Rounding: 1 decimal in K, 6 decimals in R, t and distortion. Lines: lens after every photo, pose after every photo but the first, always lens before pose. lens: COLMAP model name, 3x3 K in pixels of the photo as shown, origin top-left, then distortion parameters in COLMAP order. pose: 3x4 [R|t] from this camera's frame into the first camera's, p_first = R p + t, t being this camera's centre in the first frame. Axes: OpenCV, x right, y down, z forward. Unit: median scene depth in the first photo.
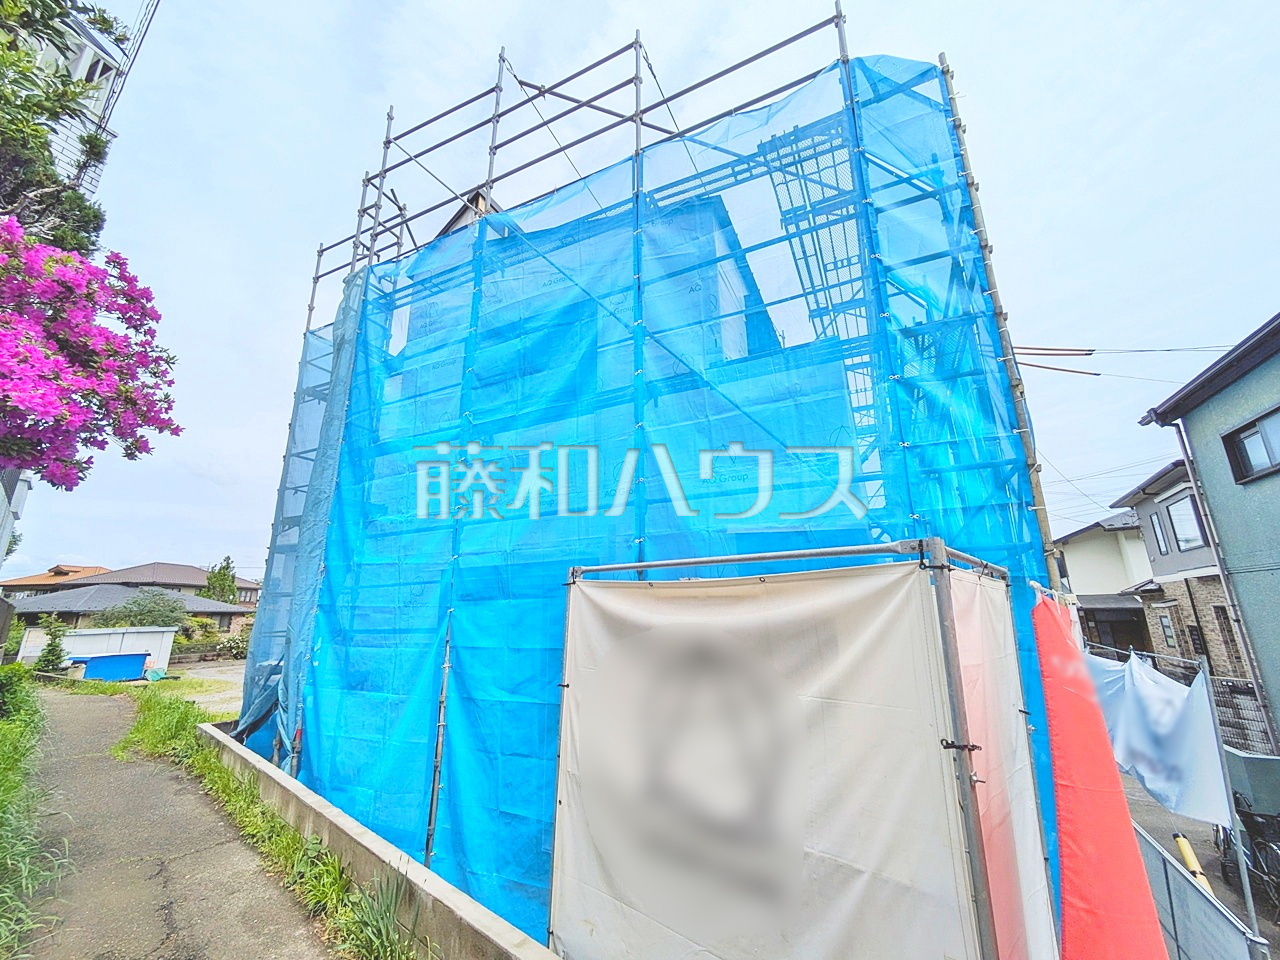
lens RADIAL K [[504.2, 0, 639.6], [0, 504.2, 481.0], [0, 0, 1]] dist [-0.000521, 0.000291]
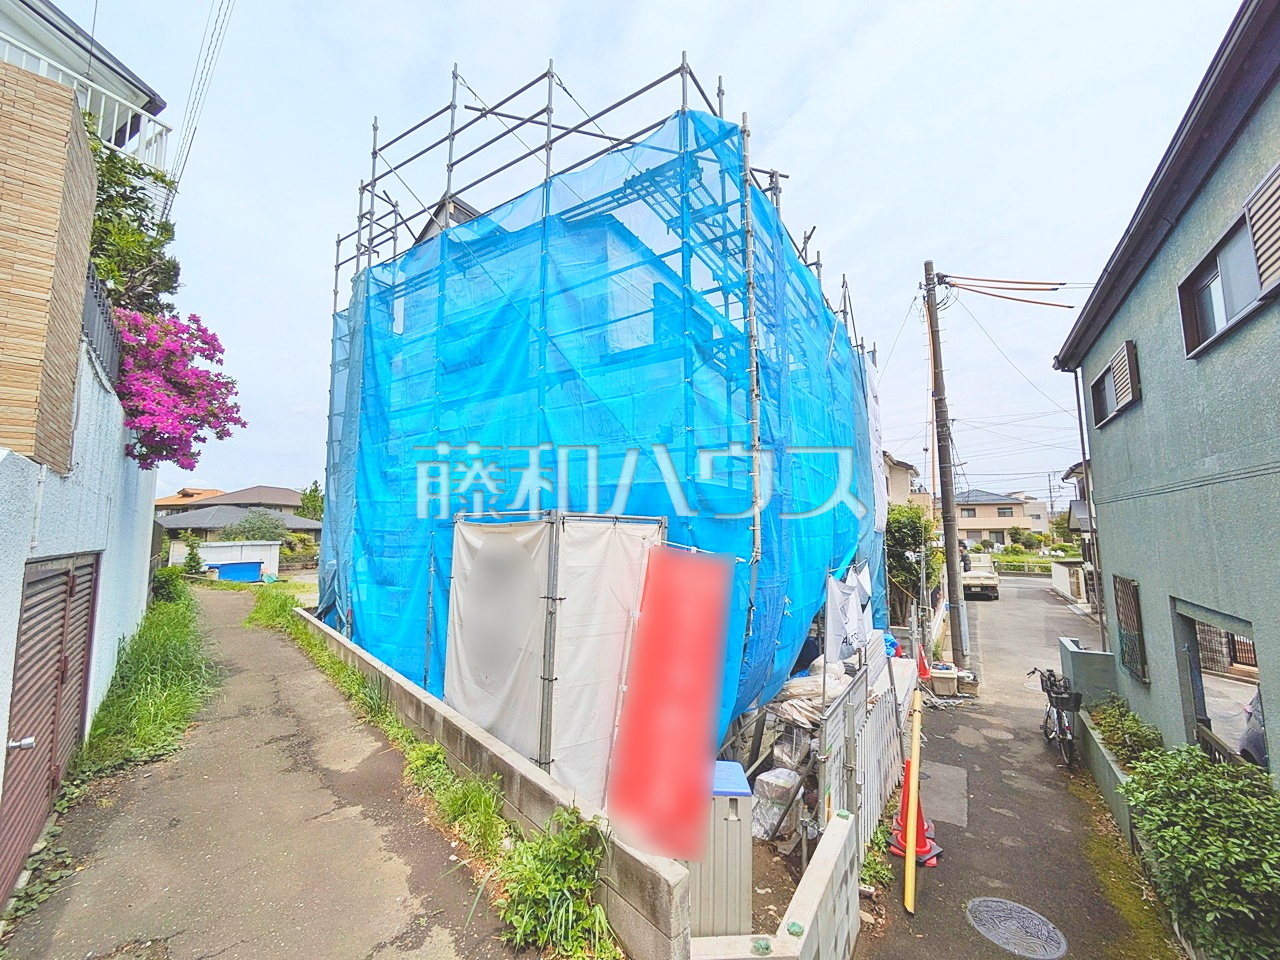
lens RADIAL K [[505.7, 0, 640.0], [0, 505.7, 480.0], [0, 0, 1]] dist [-0.004639, 0.000268]
pose [[0.993522, -0.006820, -0.113439, 0.304234], [0.024513, 0.987560, 0.155321, -0.086862], [0.110969, -0.157096, 0.981329, -0.272692]]
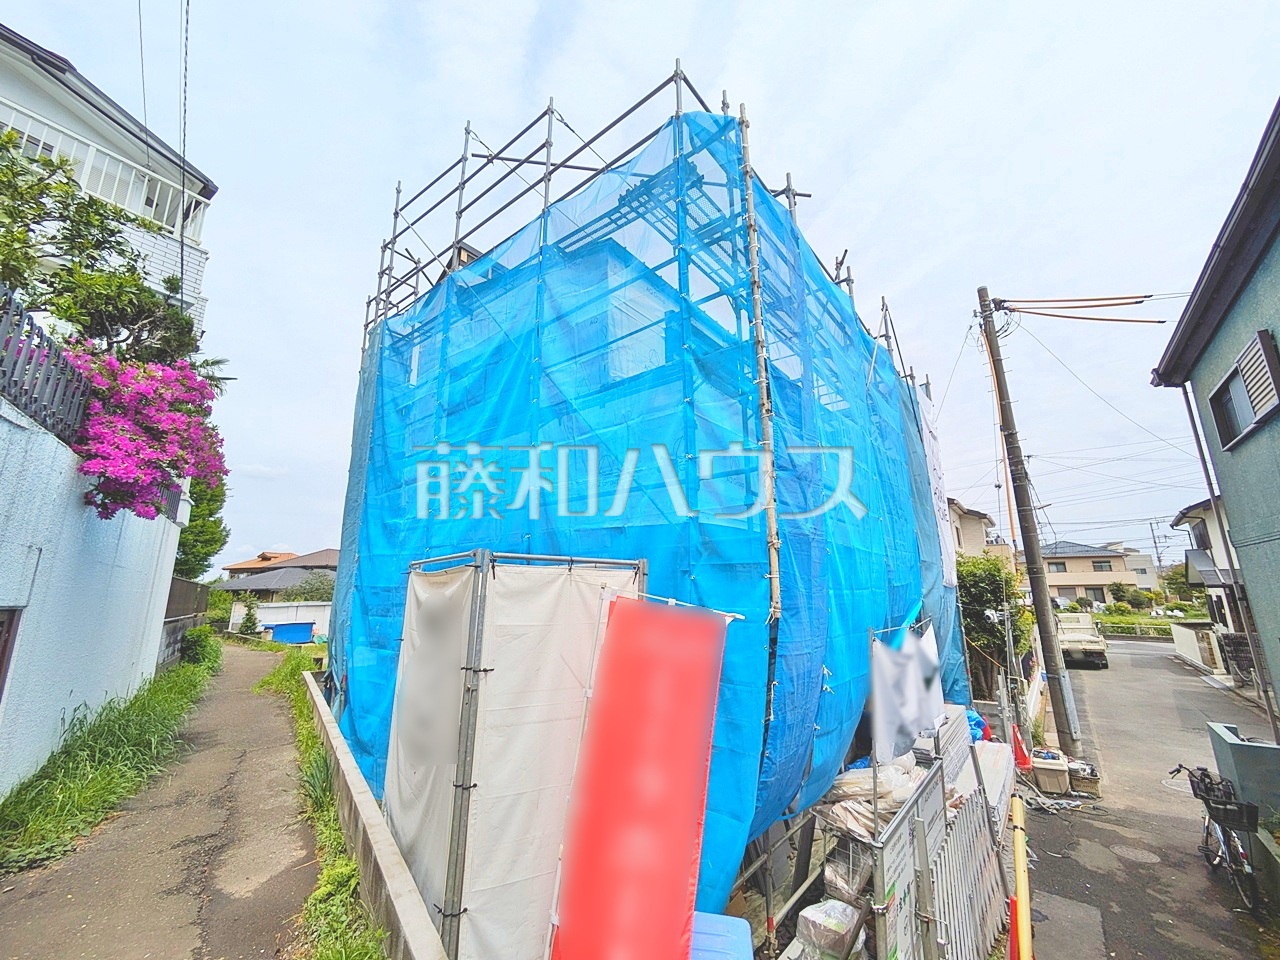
lens RADIAL K [[504.2, 0, 639.6], [0, 504.2, 481.0], [0, 0, 1]] dist [-0.000521, 0.000291]
pose [[0.975313, -0.047970, -0.215554, 0.369965], [0.057510, 0.997614, 0.038200, -0.037097], [0.213207, -0.049654, 0.975744, -0.127404]]
